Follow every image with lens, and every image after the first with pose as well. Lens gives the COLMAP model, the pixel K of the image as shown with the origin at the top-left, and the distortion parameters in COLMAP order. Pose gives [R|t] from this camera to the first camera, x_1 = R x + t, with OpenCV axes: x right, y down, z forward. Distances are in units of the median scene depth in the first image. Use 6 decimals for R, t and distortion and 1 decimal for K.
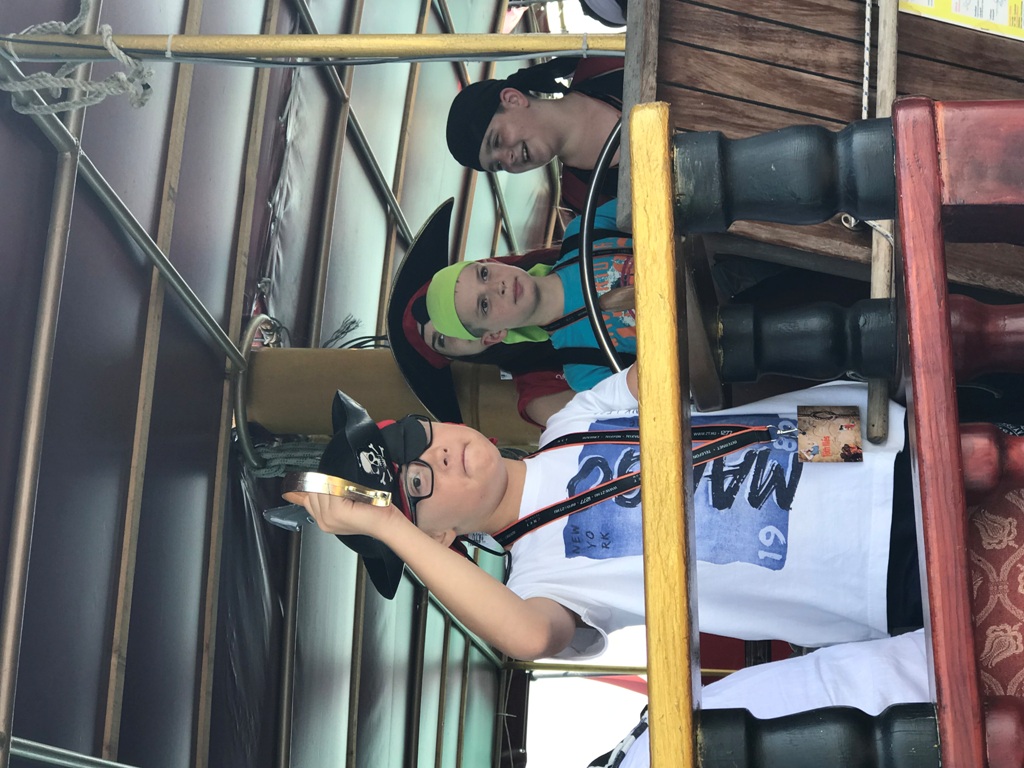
lens RADIAL K [[1963.7, 0, 512.0], [0, 1963.7, 384.0], [0, 0, 1]] dist [-0.048096, 0.790653]
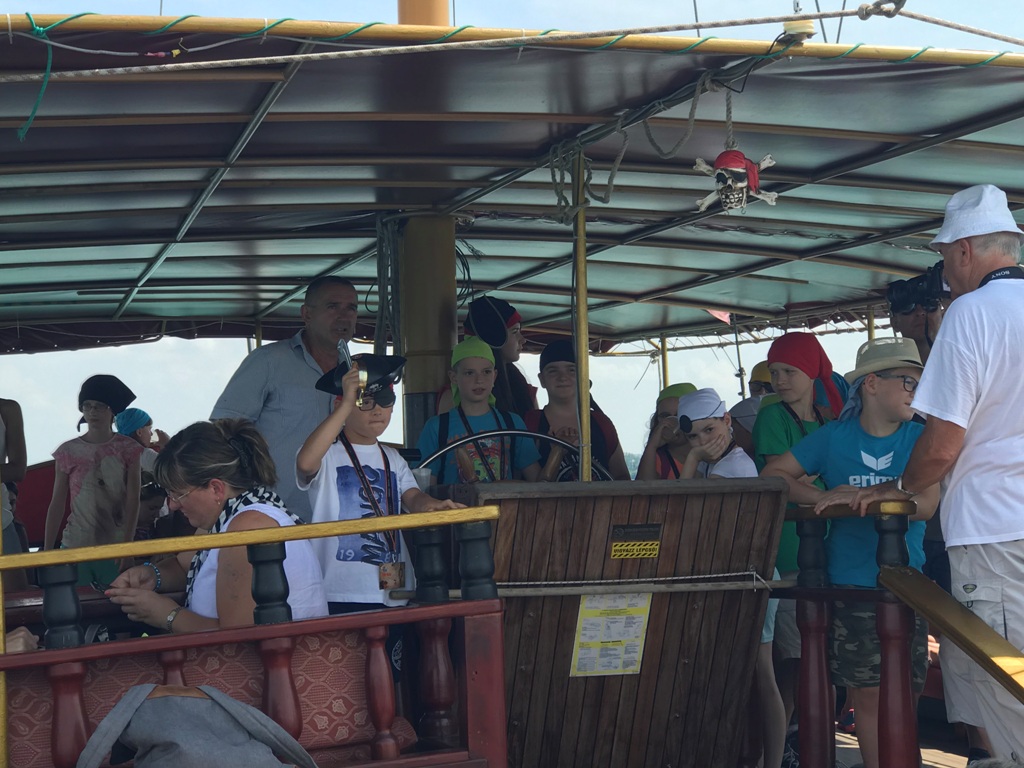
lens RADIAL K [[1963.7, 0, 512.0], [0, 1963.7, 384.0], [0, 0, 1]] dist [-0.048096, 0.790653]
pose [[0.045245, 0.994993, 0.089122, -0.270382], [-0.998975, 0.044959, 0.005213, -0.138820], [0.001180, -0.089267, 0.996007, -1.331533]]
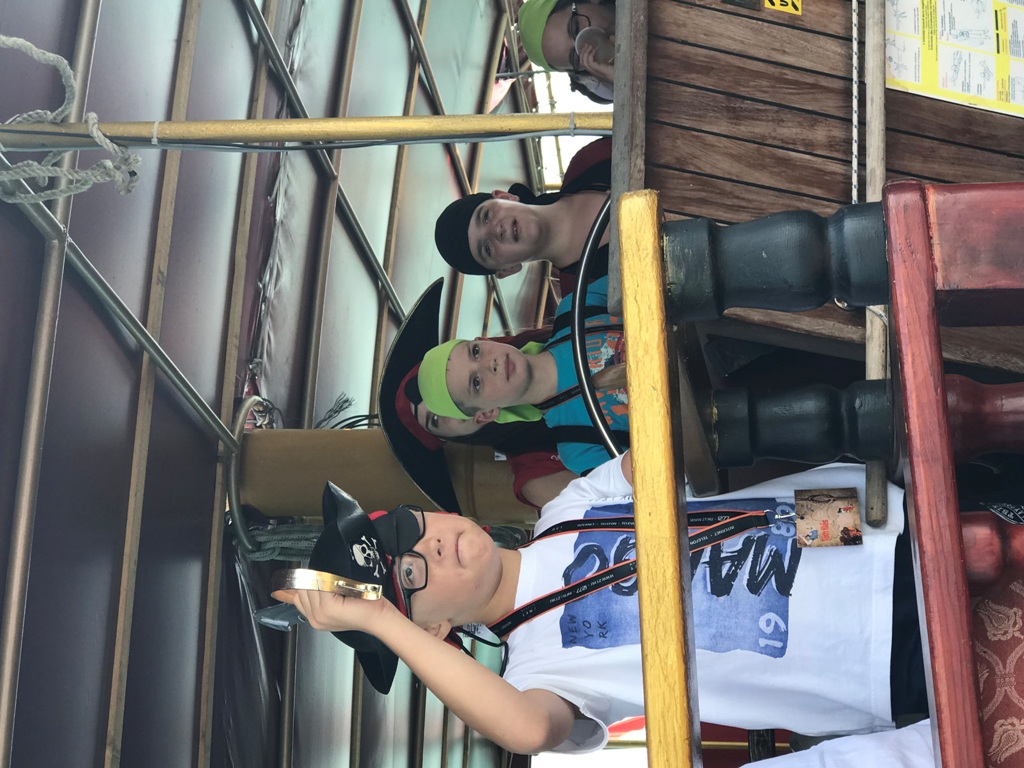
lens RADIAL K [[1963.7, 0, 512.0], [0, 1963.7, 384.0], [0, 0, 1]] dist [-0.048096, 0.790653]
pose [[0.999786, -0.020537, 0.002592, 0.001779], [0.020612, 0.999233, -0.033306, -0.011326], [-0.001906, 0.033352, 0.999442, 0.011613]]
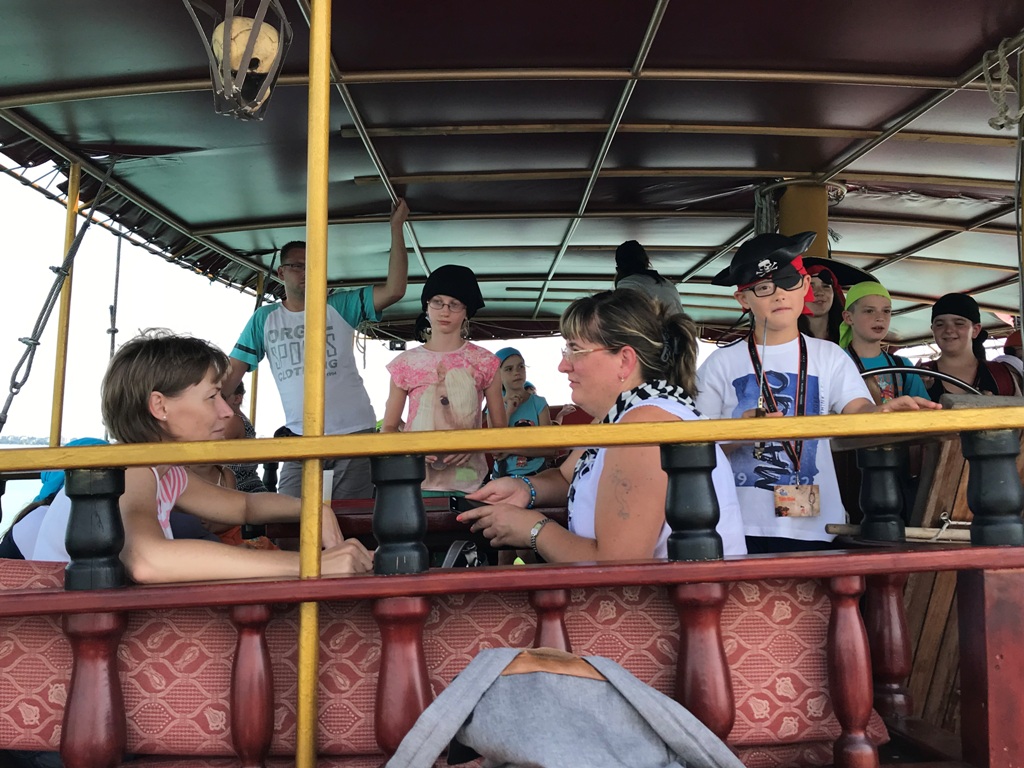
lens RADIAL K [[1038.4, 0, 512.0], [0, 1038.4, 384.0], [0, 0, 1]] dist [0.102122, -0.297300]
pose [[0.023854, 0.997971, 0.059028, -0.024225], [-0.972426, 0.009461, 0.233019, 0.085055], [0.231988, -0.062958, 0.970679, -0.064002]]
